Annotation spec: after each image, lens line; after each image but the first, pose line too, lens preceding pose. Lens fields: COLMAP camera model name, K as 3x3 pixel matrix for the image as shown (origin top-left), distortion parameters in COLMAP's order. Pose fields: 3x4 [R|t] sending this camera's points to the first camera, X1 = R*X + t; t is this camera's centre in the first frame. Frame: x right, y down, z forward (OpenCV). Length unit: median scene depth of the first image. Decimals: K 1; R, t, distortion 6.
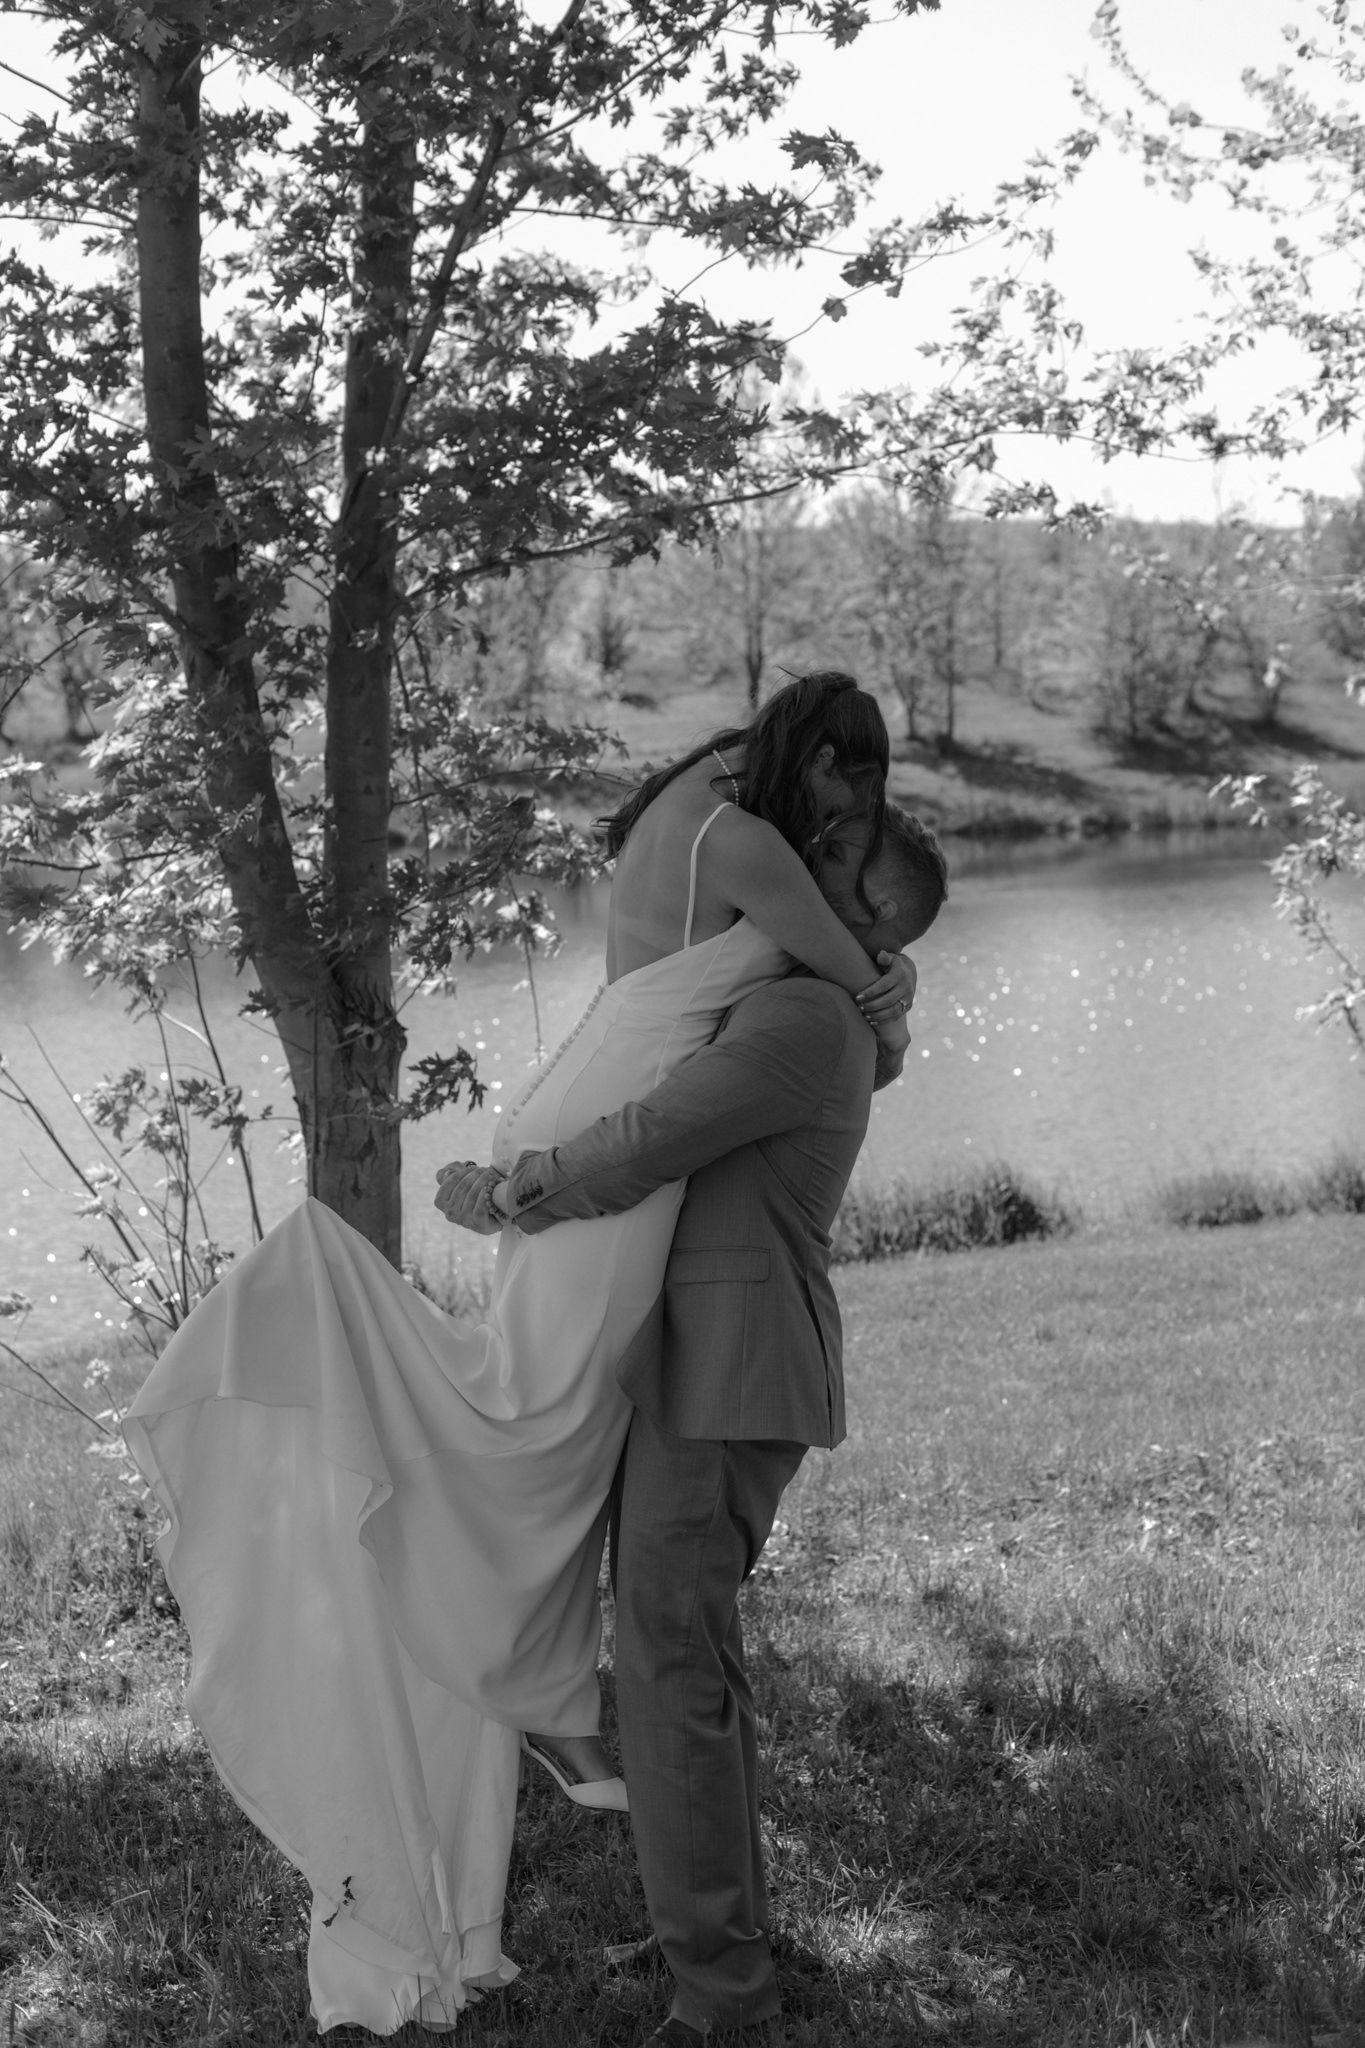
lens RADIAL K [[3026.7, 0, 682.5], [0, 3026.7, 1024.0], [0, 0, 1]] dist [0.003905, -0.012434]
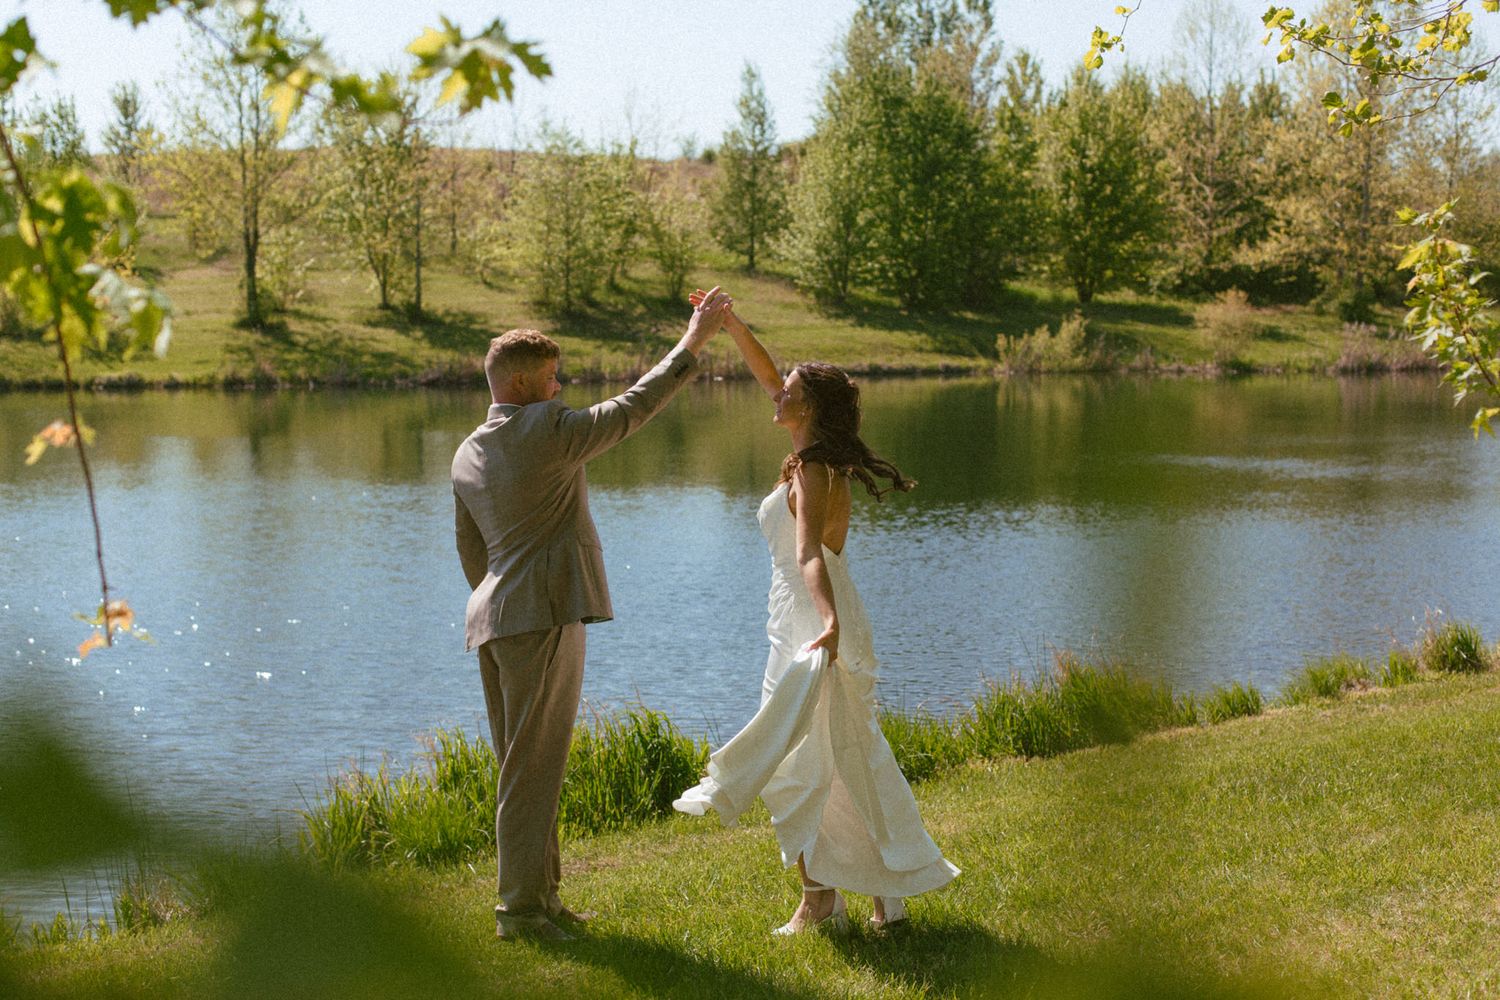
lens RADIAL K [[2258.3, 0, 750.0], [0, 2258.3, 500.0], [0, 0, 1]] dist [-0.010570, -0.049290]
pose [[0.969318, -0.002249, 0.245801, -0.004238], [0.007171, 0.999791, -0.019129, 0.000111], [-0.245707, 0.020305, 0.969131, 0.104003]]
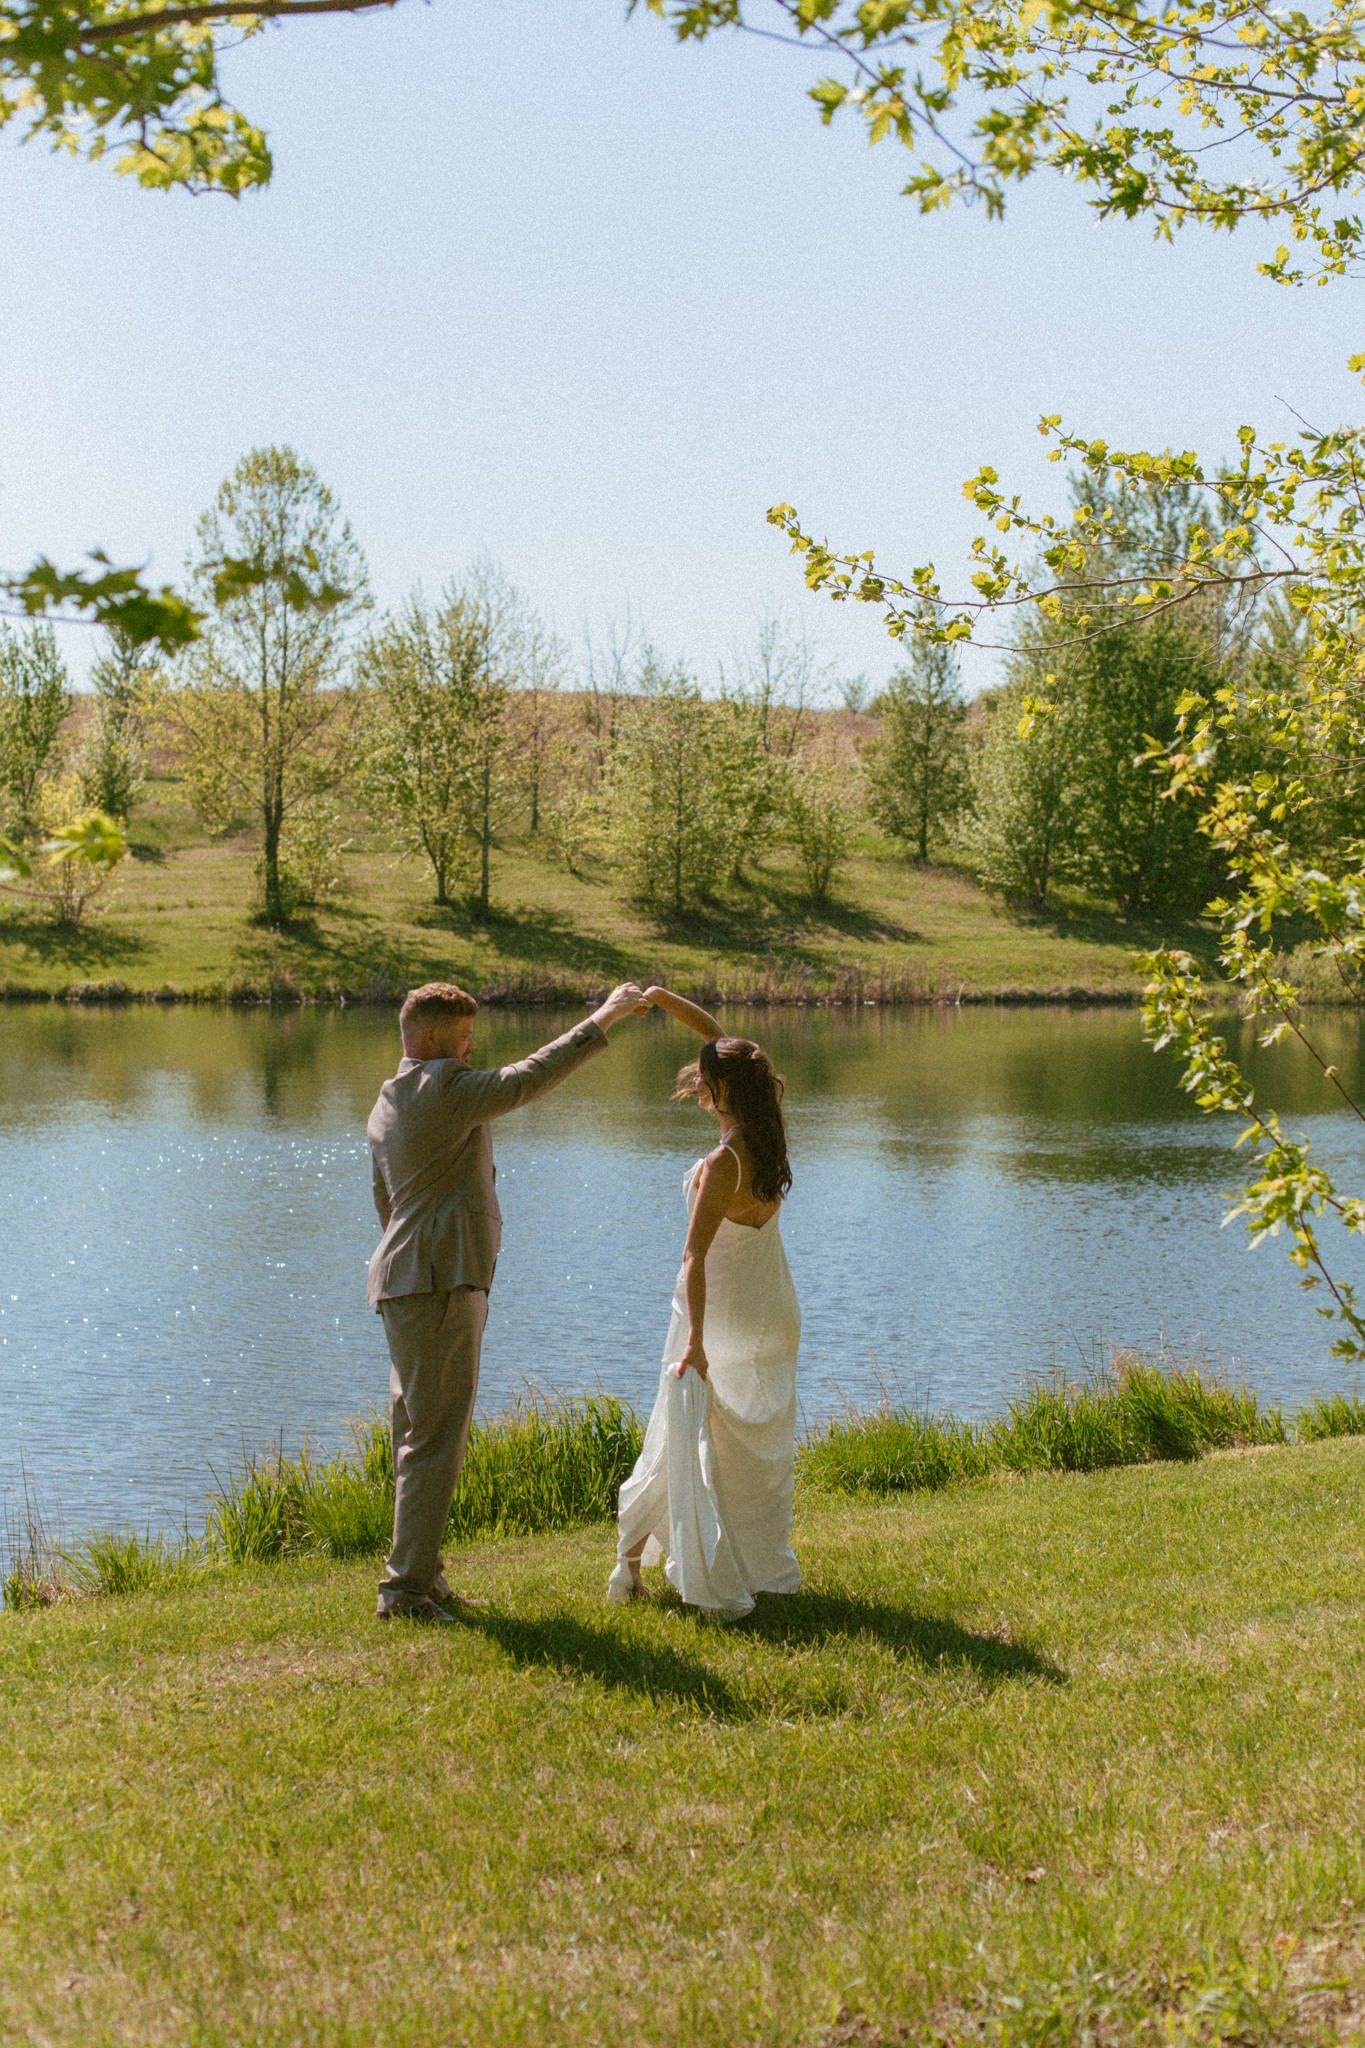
lens RADIAL K [[3064.1, 0, 682.5], [0, 3064.1, 1024.0], [0, 0, 1]] dist [-0.005058, -0.051204]
pose [[0.986843, 0.028940, 0.159071, 0.000359], [-0.019109, 0.997831, -0.062990, 0.000630], [-0.160549, 0.059122, 0.985256, 0.069069]]
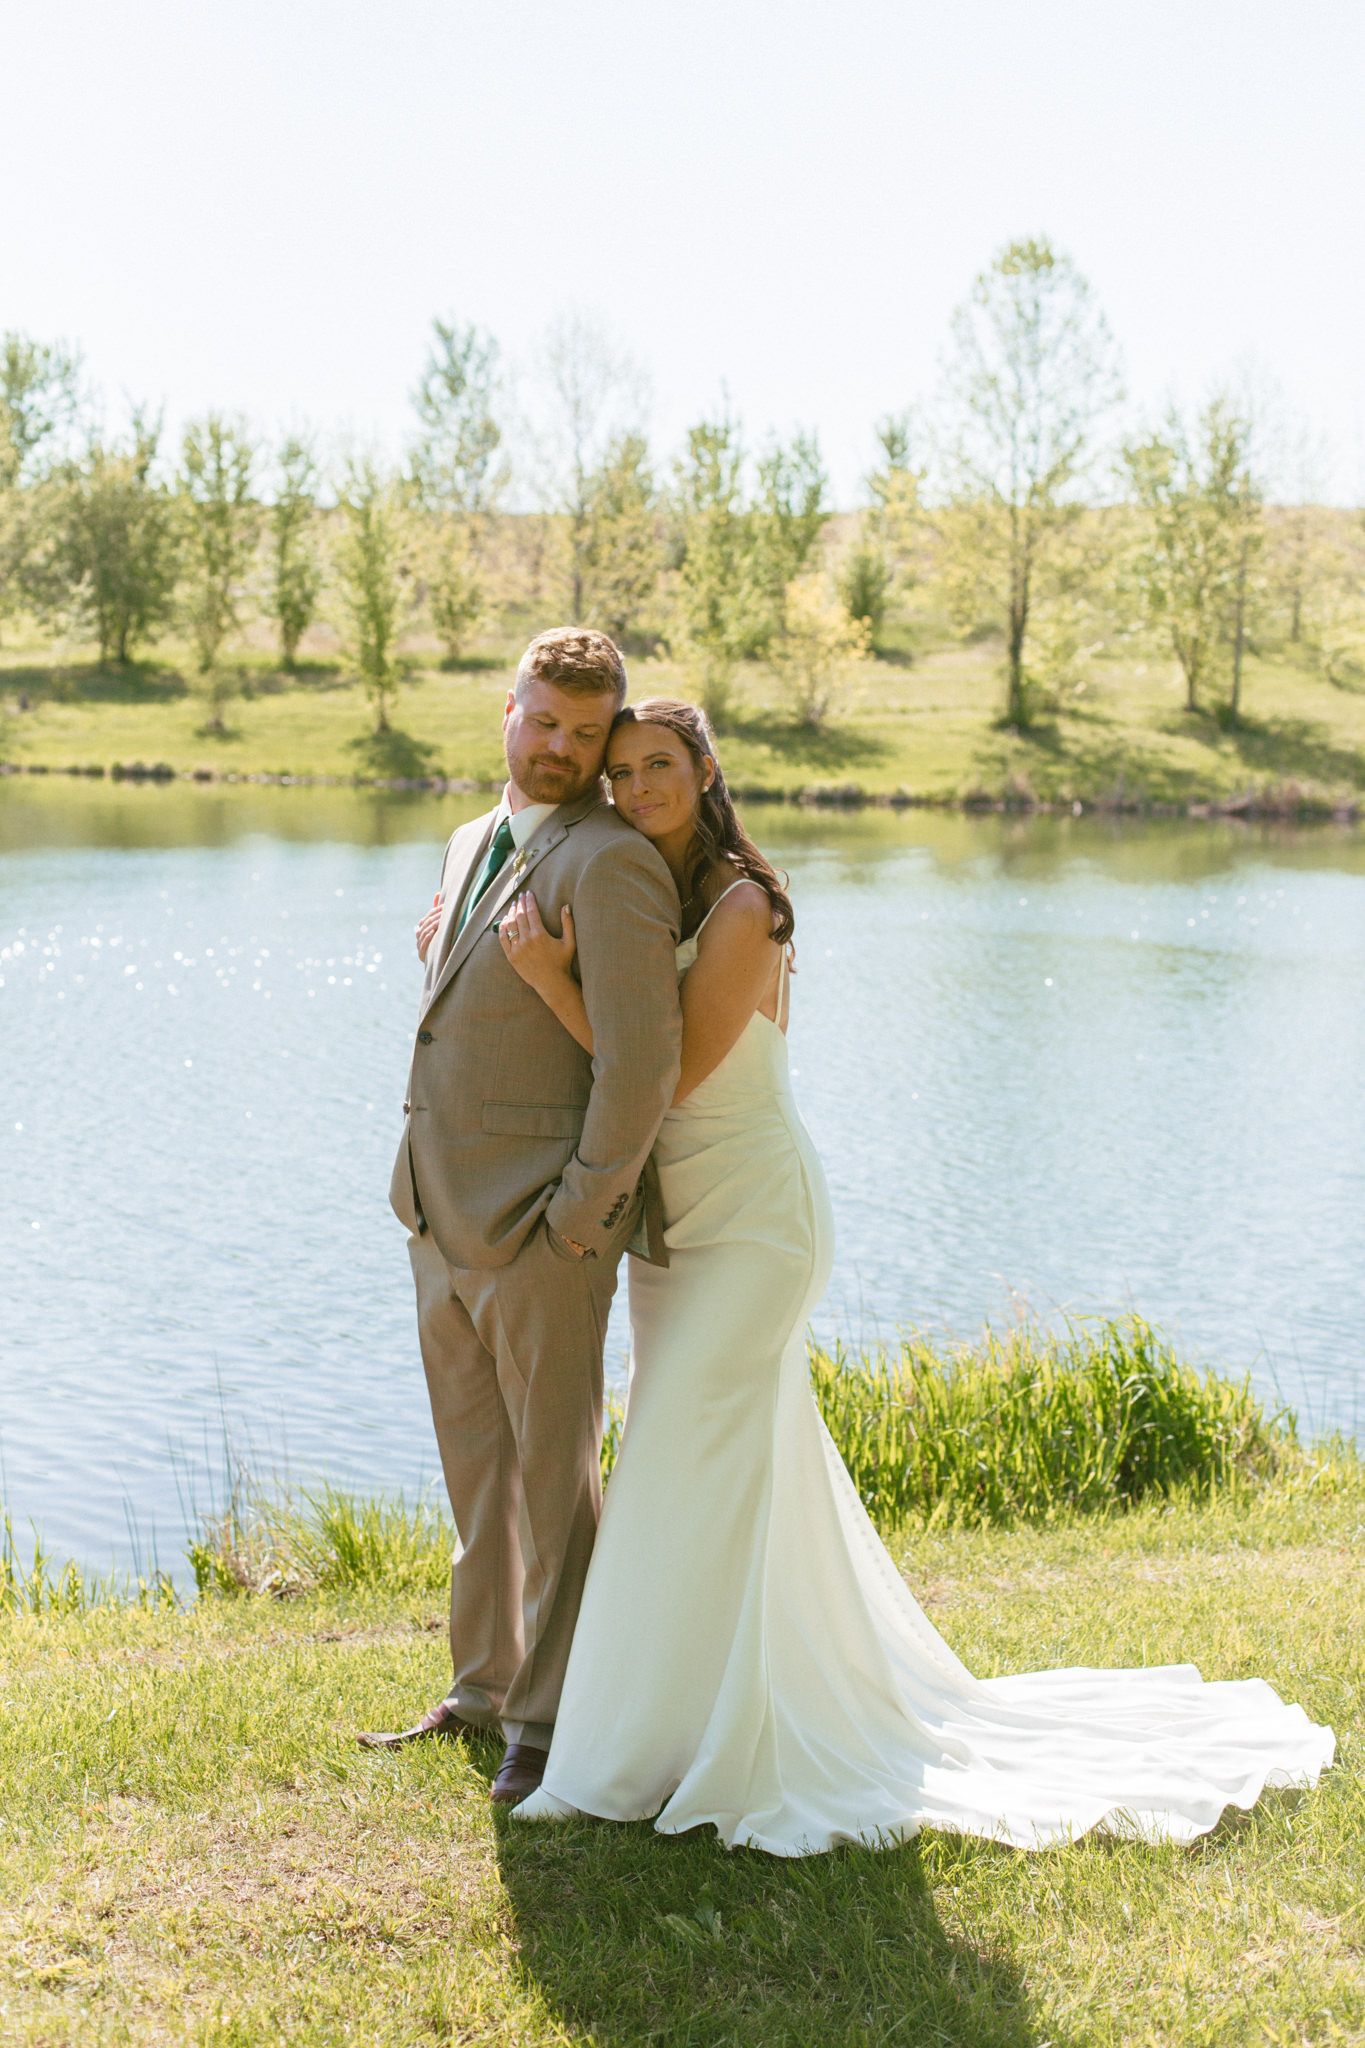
lens RADIAL K [[2909.9, 0, 693.2], [0, 2909.9, 997.2], [0, 0, 1]] dist [-0.008111, -0.093331]
pose [[0.993317, 0.060772, -0.098121, 0.020151], [-0.061018, 0.998137, 0.000497, -0.000815], [0.097968, 0.005494, 0.995174, 0.135502]]
